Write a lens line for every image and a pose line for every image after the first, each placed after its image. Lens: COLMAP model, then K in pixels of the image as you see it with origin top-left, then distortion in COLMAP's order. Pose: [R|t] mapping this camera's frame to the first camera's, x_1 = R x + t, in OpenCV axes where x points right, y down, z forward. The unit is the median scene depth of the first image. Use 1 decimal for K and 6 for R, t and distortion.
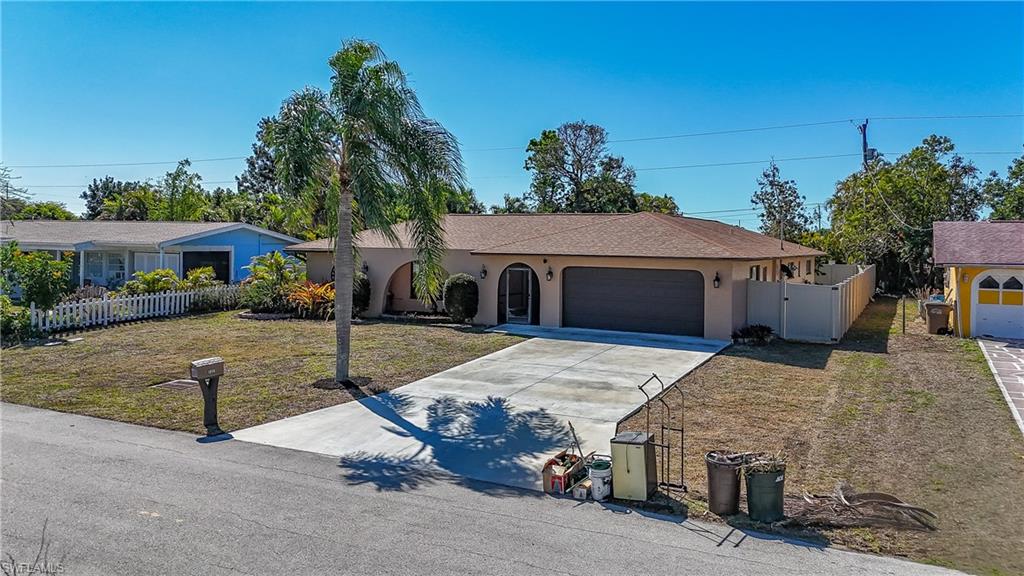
lens RADIAL K [[777.3, 0, 526.7], [0, 777.3, 287.9], [0, 0, 1]] dist [0.047535, -0.001467]
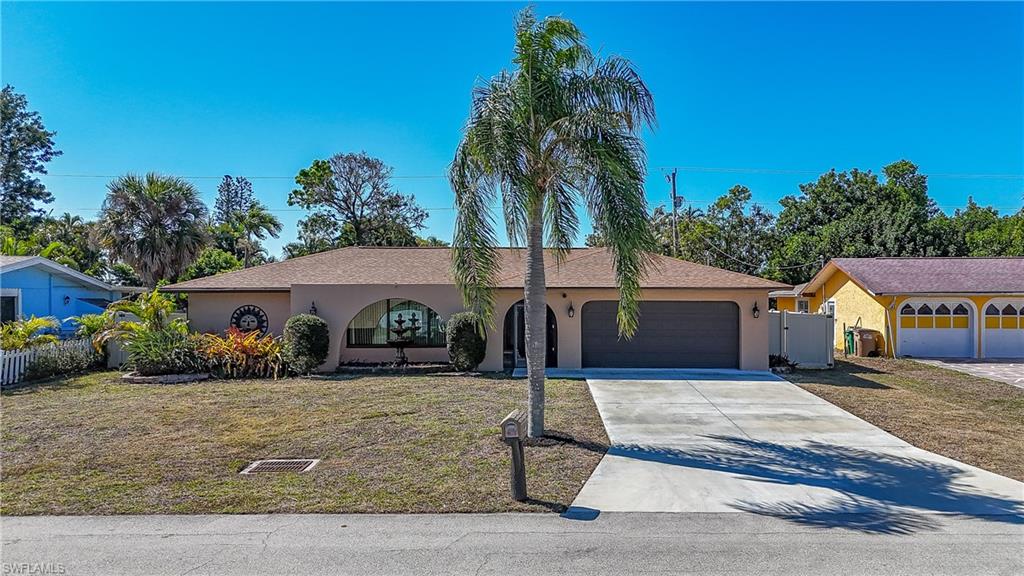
lens RADIAL K [[812.0, 0, 544.0], [0, 812.0, 352.1], [0, 0, 1]] dist [0.047162, -0.007260]
pose [[0.891586, -0.043905, 0.450719, -0.419310], [0.039905, 0.999034, 0.018380, 0.012328], [-0.451091, 0.001599, 0.892477, 0.174180]]
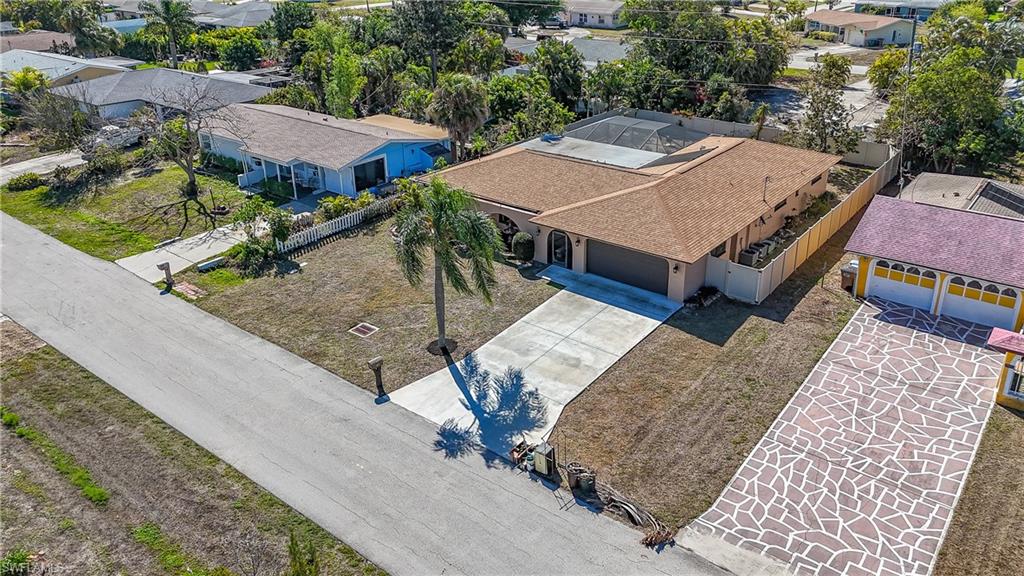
lens RADIAL K [[744.2, 0, 512.0], [0, 744.2, 288.0], [0, 0, 1]] dist [0.084852, -0.104743]
pose [[0.977848, 0.065882, -0.198680, 0.199042], [0.015066, 0.924561, 0.380737, -0.491722], [0.208776, -0.375296, 0.903087, -0.392959]]
